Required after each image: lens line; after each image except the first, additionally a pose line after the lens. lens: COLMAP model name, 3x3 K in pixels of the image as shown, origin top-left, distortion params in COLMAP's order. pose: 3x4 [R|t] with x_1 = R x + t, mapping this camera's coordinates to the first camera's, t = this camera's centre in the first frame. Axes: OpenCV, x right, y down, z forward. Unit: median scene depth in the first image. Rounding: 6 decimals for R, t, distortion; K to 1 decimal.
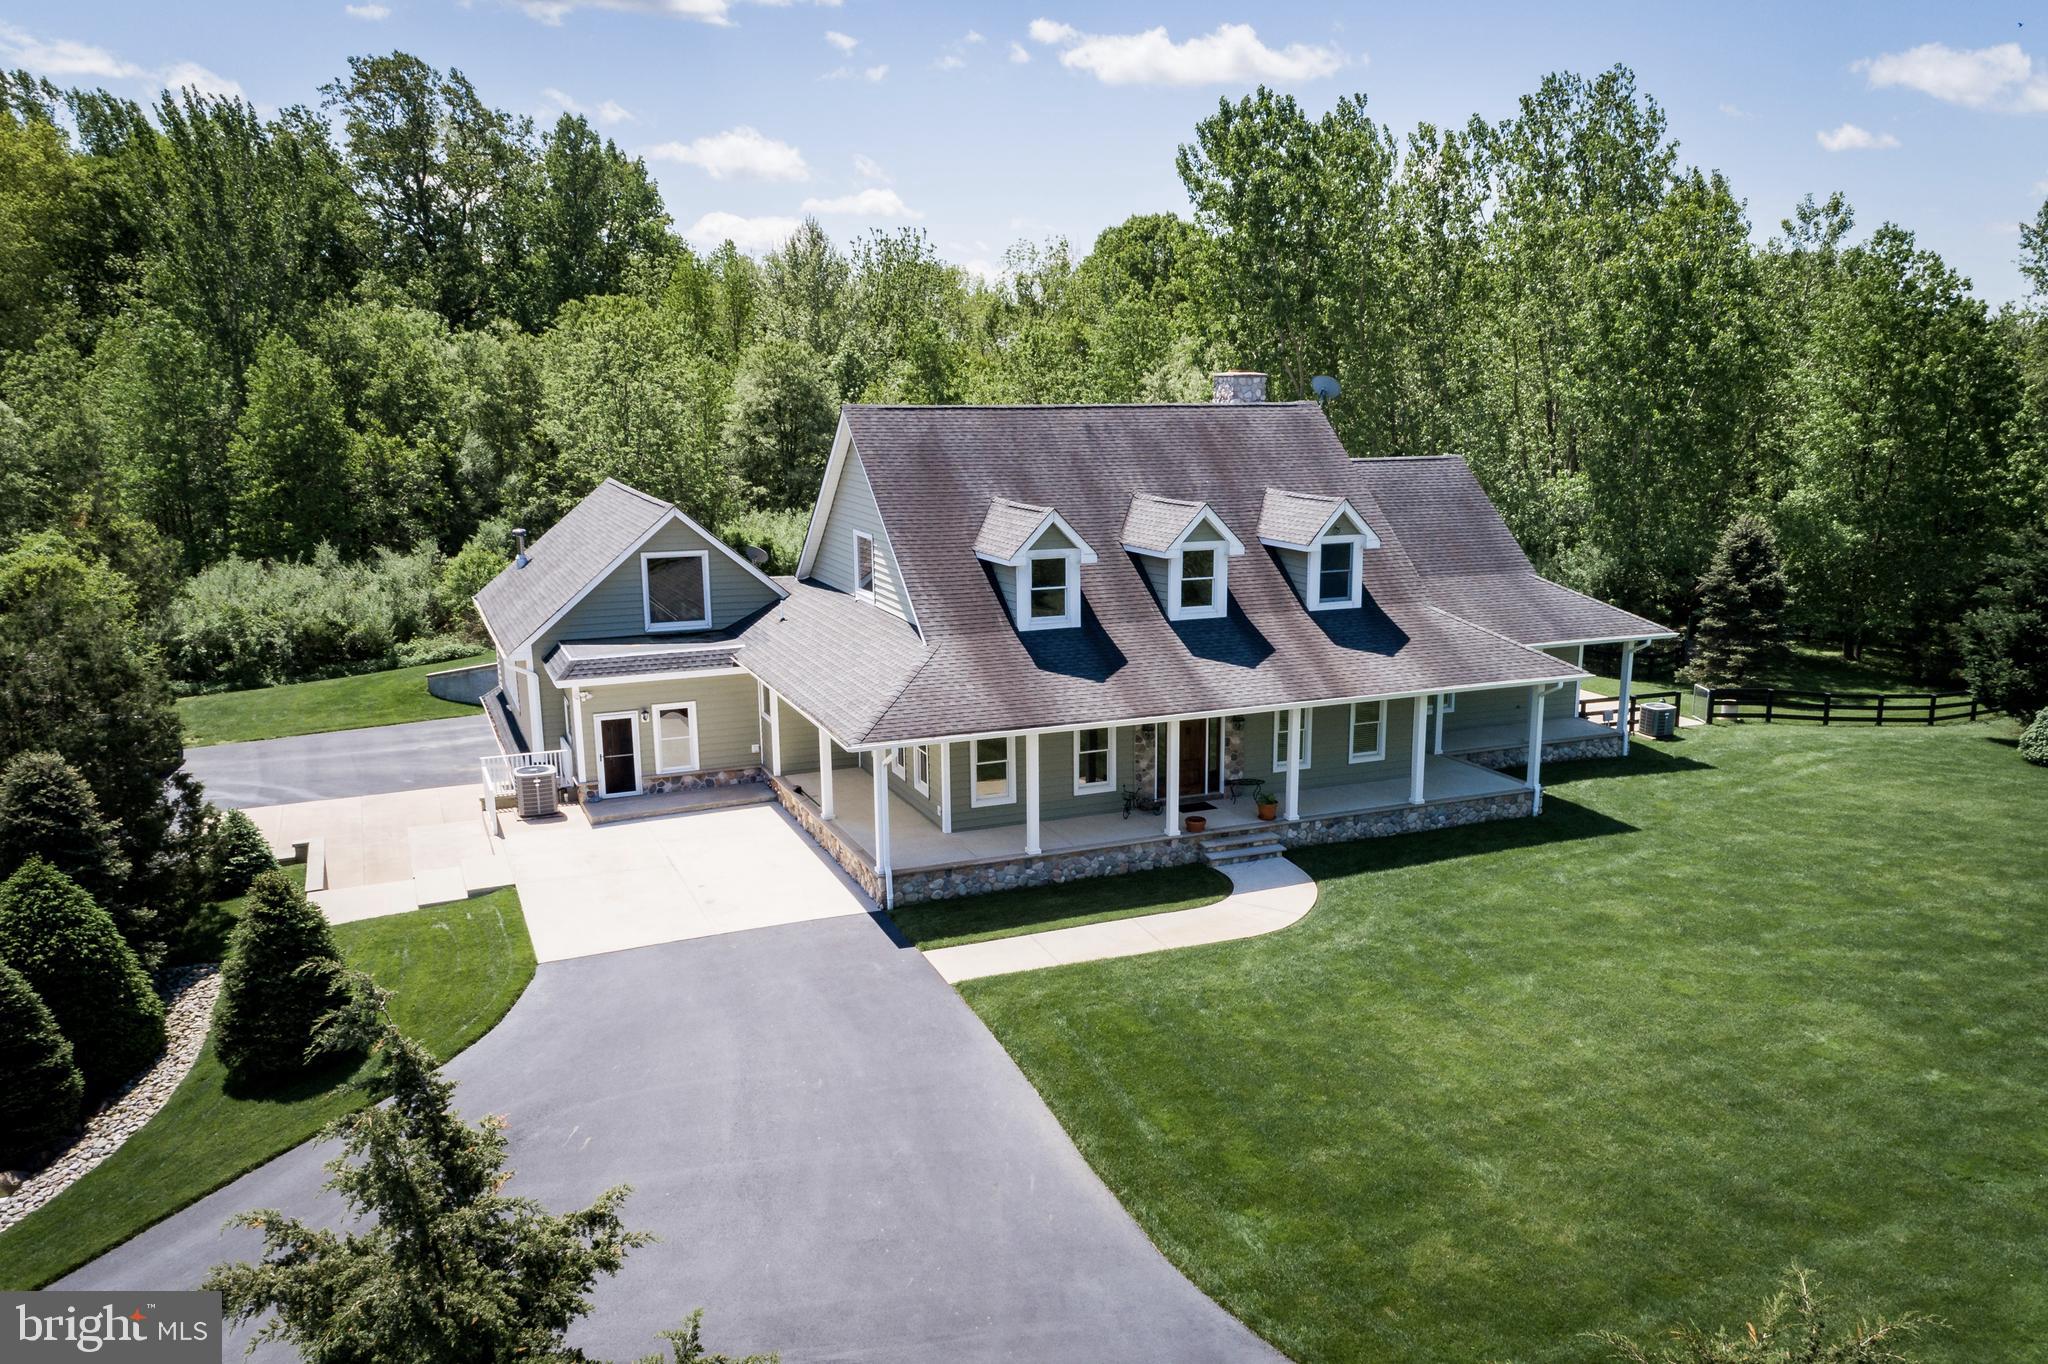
lens RADIAL K [[1576.8, 0, 1078.6], [0, 1576.8, 748.1], [0, 0, 1]] dist [0.036596, -0.000486]
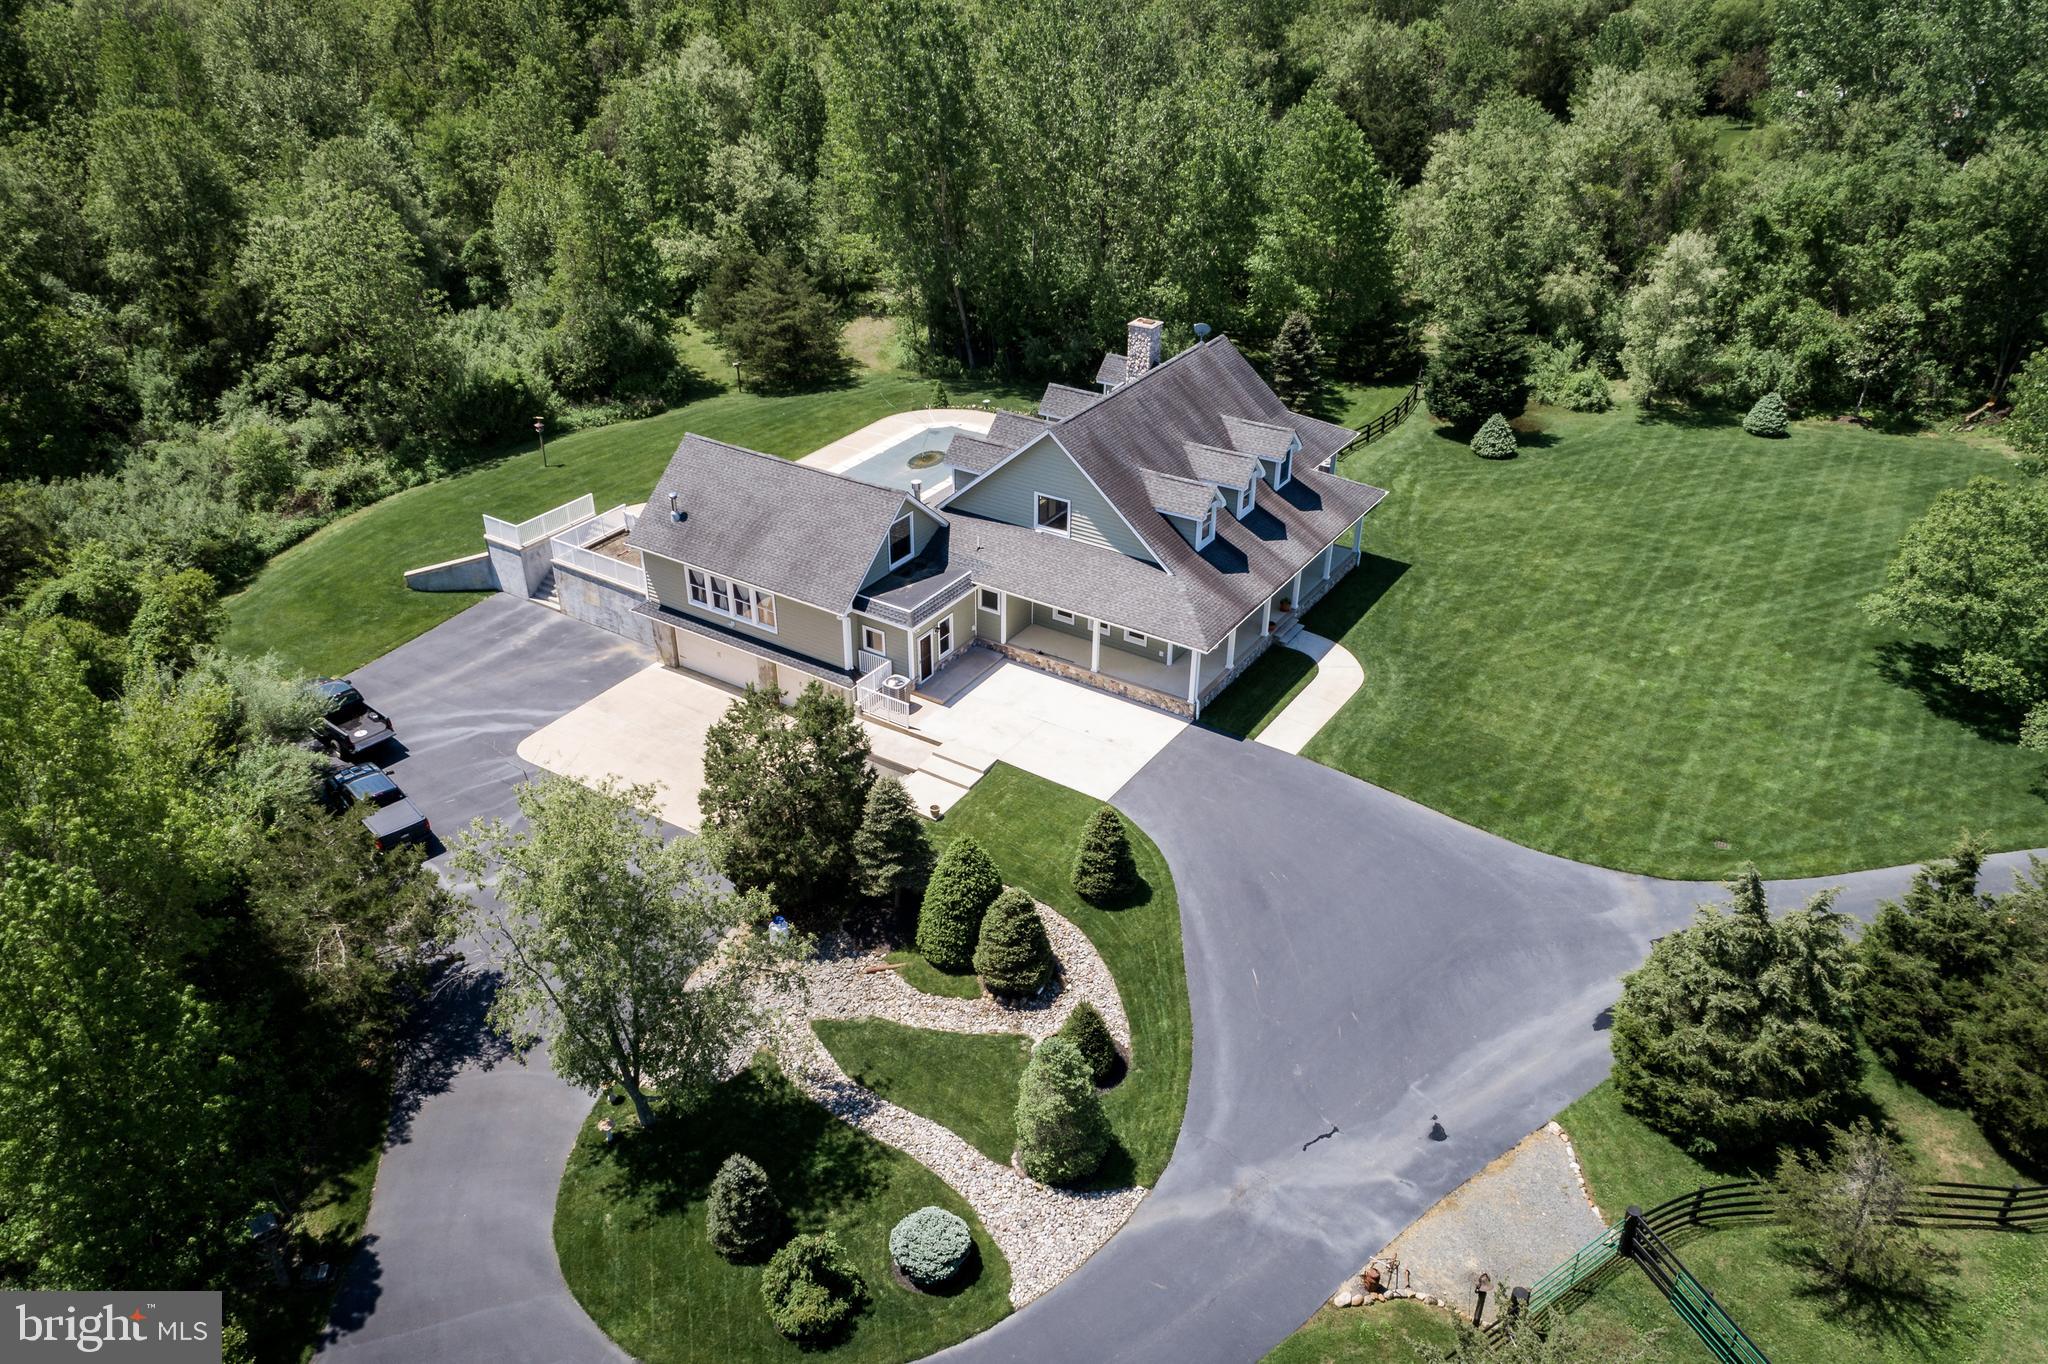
lens RADIAL K [[1484.9, 0, 932.3], [0, 1484.9, 708.7], [0, 0, 1]] dist [0.034619, 0.001208]
pose [[0.861079, -0.272581, 0.429234, -1.089609], [0.132118, 0.935114, 0.328795, -0.509826], [-0.491006, -0.226409, 0.841220, -0.338545]]
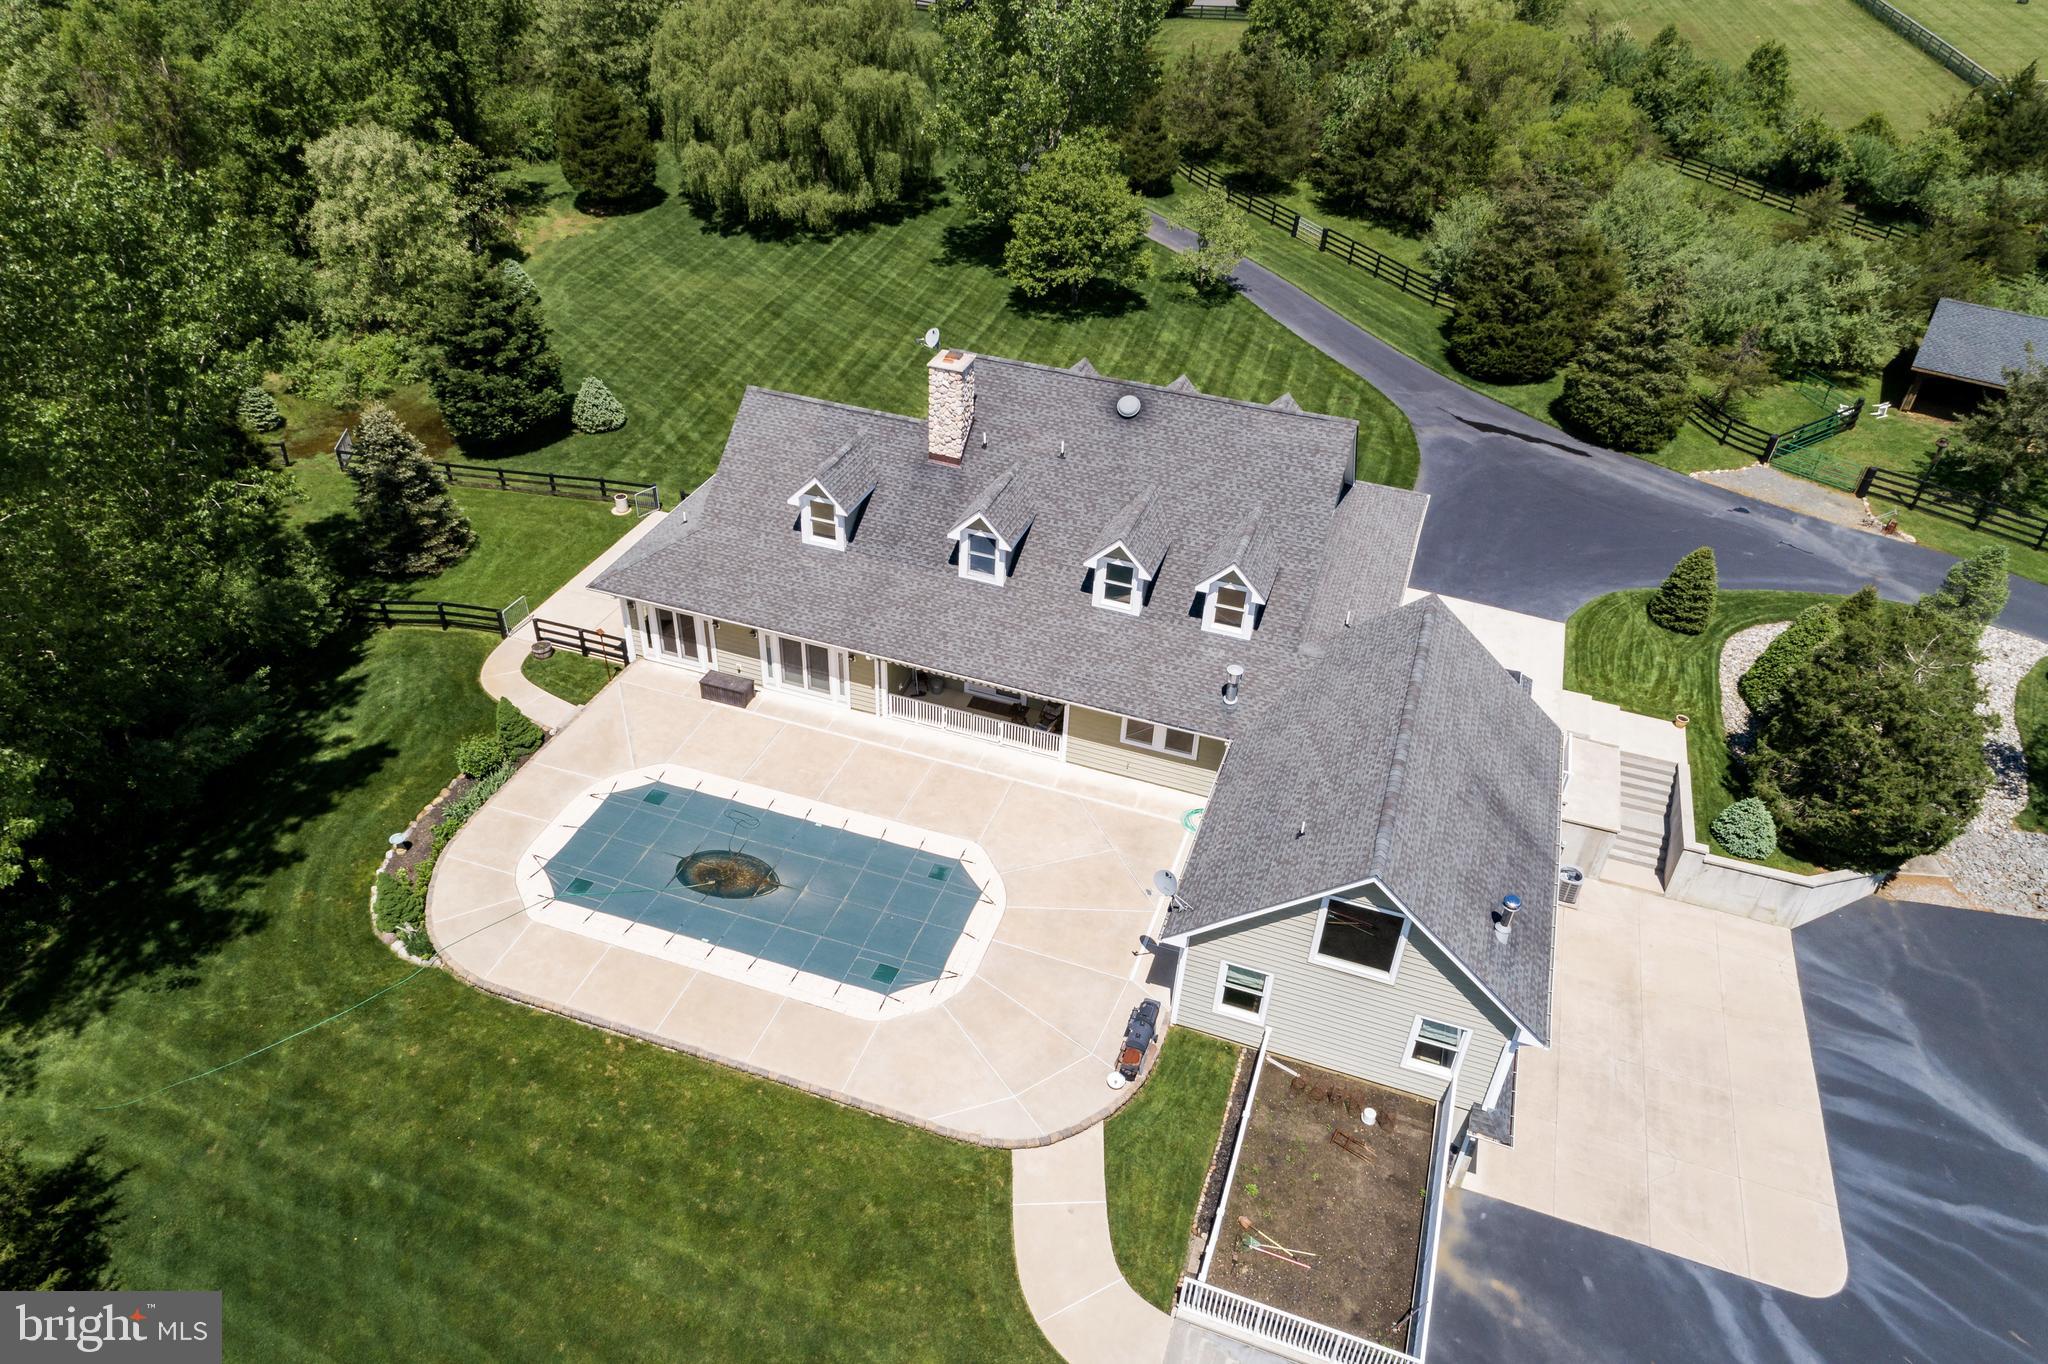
lens RADIAL K [[1387.5, 0, 1024.0], [0, 1387.5, 682.0], [0, 0, 1]] dist [0.034621, 0.003283]
pose [[-0.730130, -0.426950, 0.533502, -0.696155], [0.117675, 0.690534, 0.713664, -0.980195], [-0.673100, 0.583847, -0.453938, 1.971286]]
